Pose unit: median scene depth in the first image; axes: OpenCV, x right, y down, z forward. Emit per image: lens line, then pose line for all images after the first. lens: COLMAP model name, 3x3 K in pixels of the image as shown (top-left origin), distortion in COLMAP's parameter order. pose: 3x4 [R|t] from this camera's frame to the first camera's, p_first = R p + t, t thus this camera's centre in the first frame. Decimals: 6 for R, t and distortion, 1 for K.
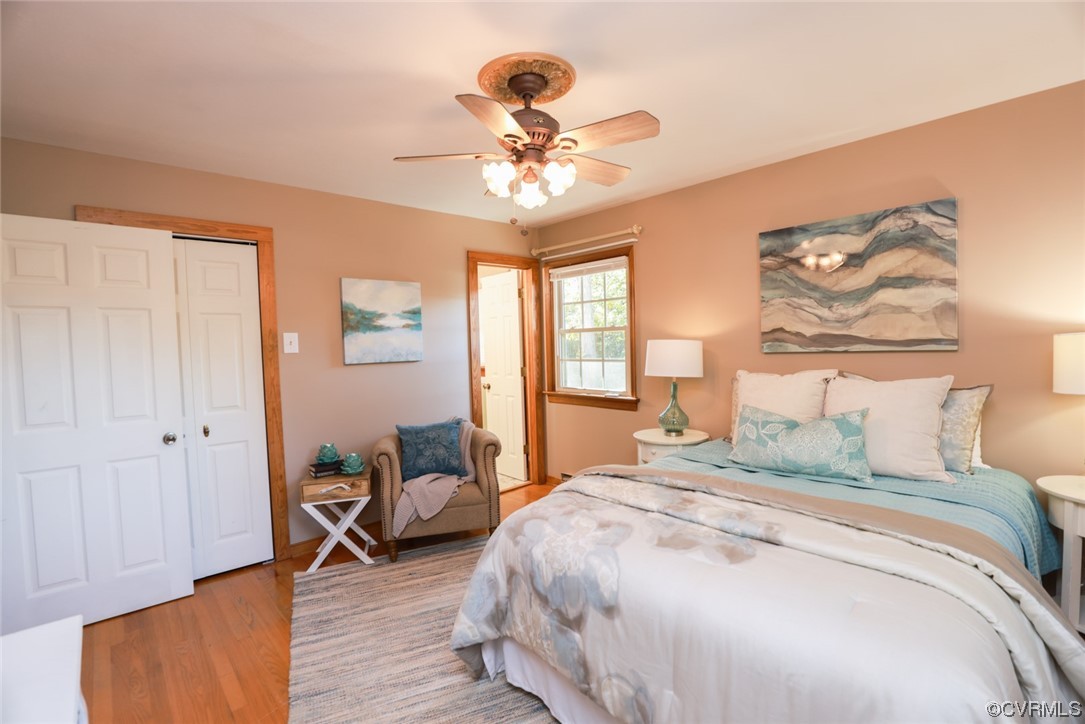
lens RADIAL K [[493.7, 0, 543.7], [0, 493.7, 363.2], [0, 0, 1]] dist [-0.026417, 0.000329]
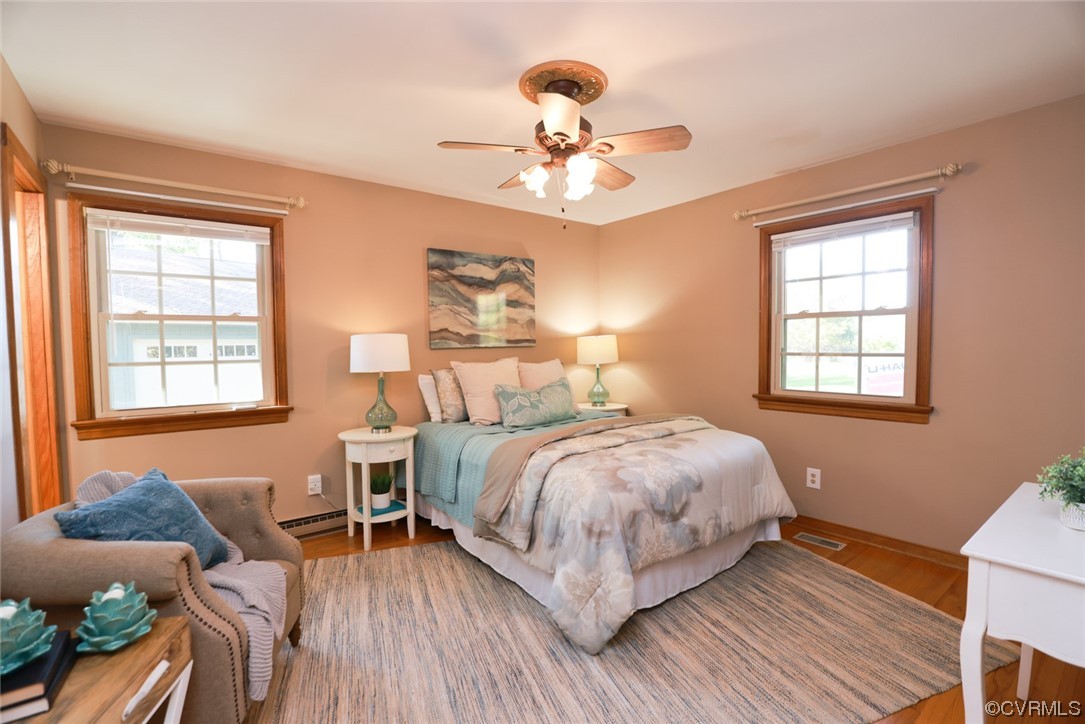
lens RADIAL K [[493.7, 0, 543.7], [0, 493.7, 363.2], [0, 0, 1]] dist [-0.026417, 0.000329]
pose [[0.093338, -0.008868, 0.995595, -0.775076], [0.049429, 0.998769, 0.004262, 0.024730], [-0.994407, 0.048814, 0.093661, 0.662627]]
